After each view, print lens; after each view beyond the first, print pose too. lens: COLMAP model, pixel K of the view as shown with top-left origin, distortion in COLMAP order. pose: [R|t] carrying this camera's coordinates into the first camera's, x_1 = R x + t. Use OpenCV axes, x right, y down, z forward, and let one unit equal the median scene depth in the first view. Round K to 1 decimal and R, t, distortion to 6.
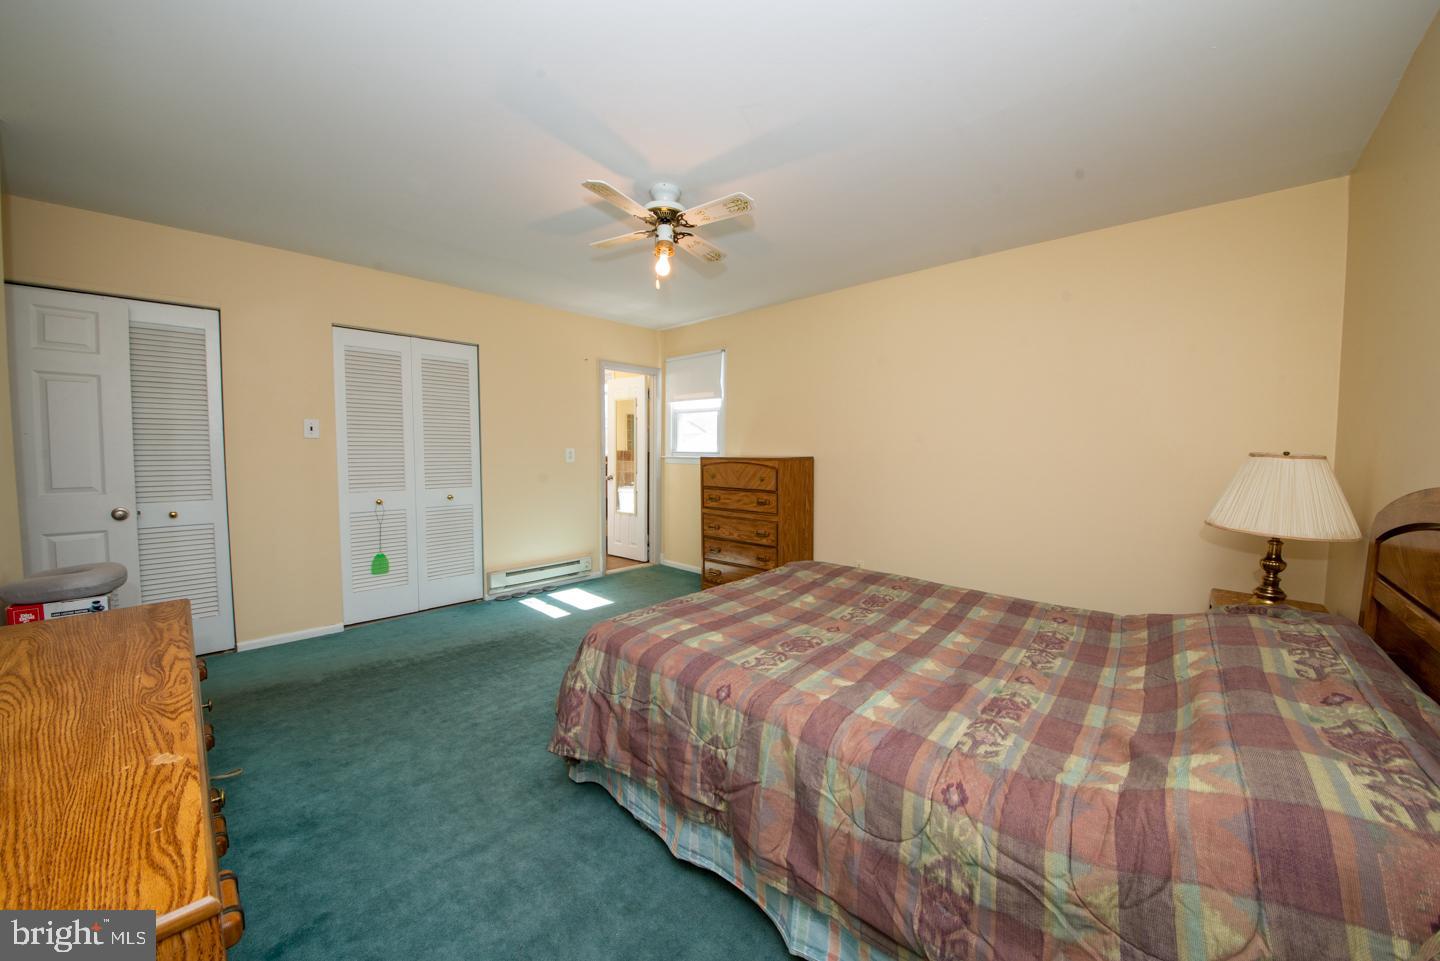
lens RADIAL K [[514.9, 0, 722.9], [0, 514.9, 481.2], [0, 0, 1]] dist [-0.001163, -0.000137]
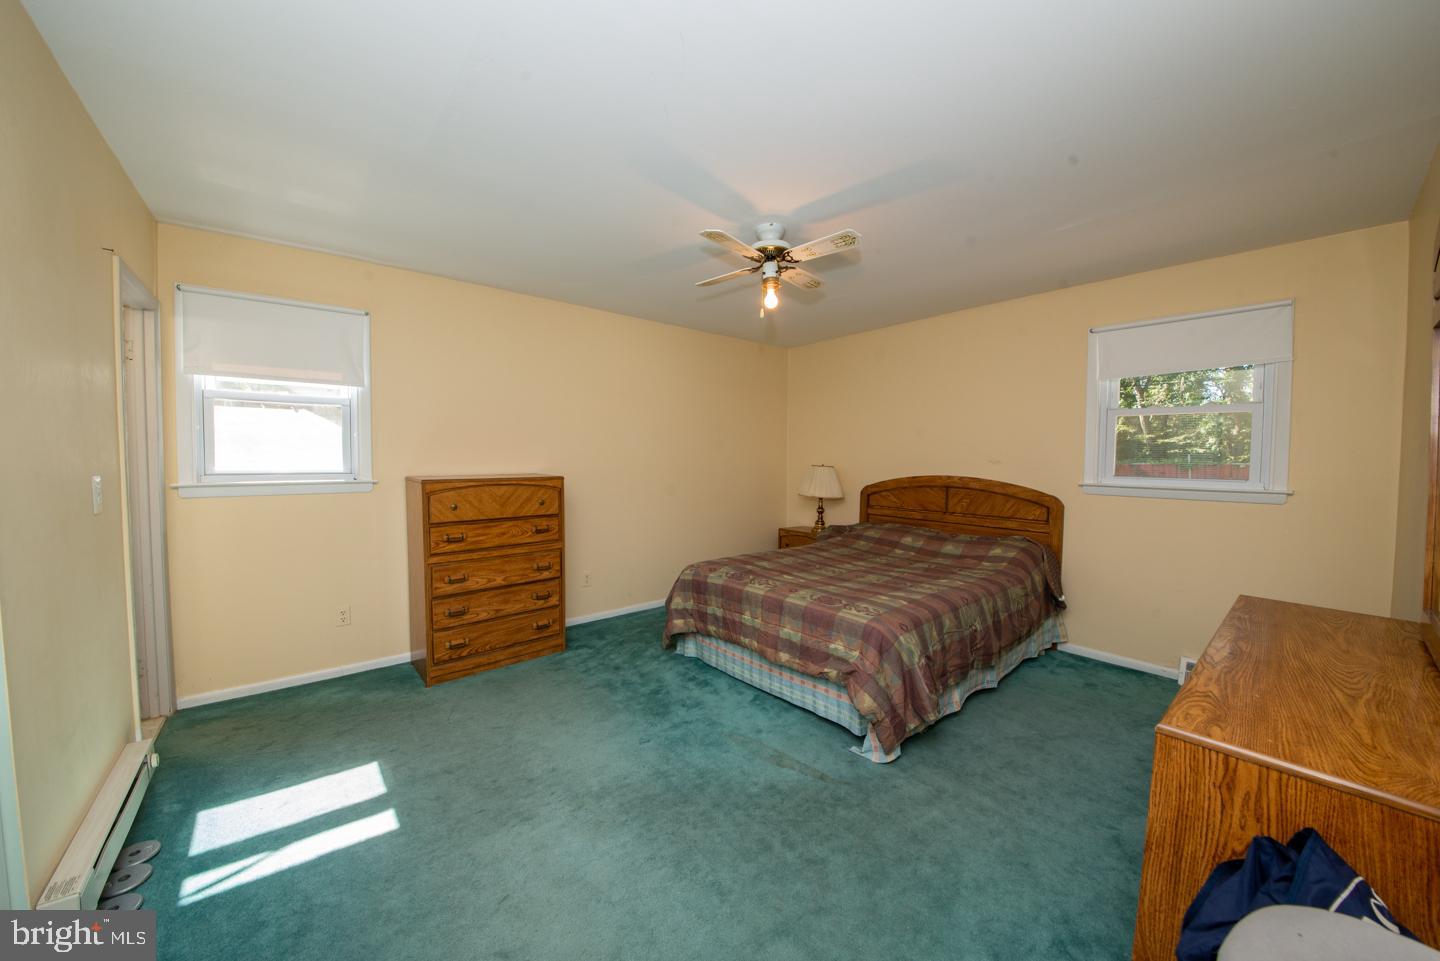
lens RADIAL K [[514.9, 0, 722.8], [0, 514.9, 473.7], [0, 0, 1]] dist [-0.001163, -0.000137]
pose [[0.128099, -0.043343, 0.990814, -0.711611], [0.055004, 0.997817, 0.036538, -0.064812], [-0.990235, 0.049819, 0.130203, 0.584208]]
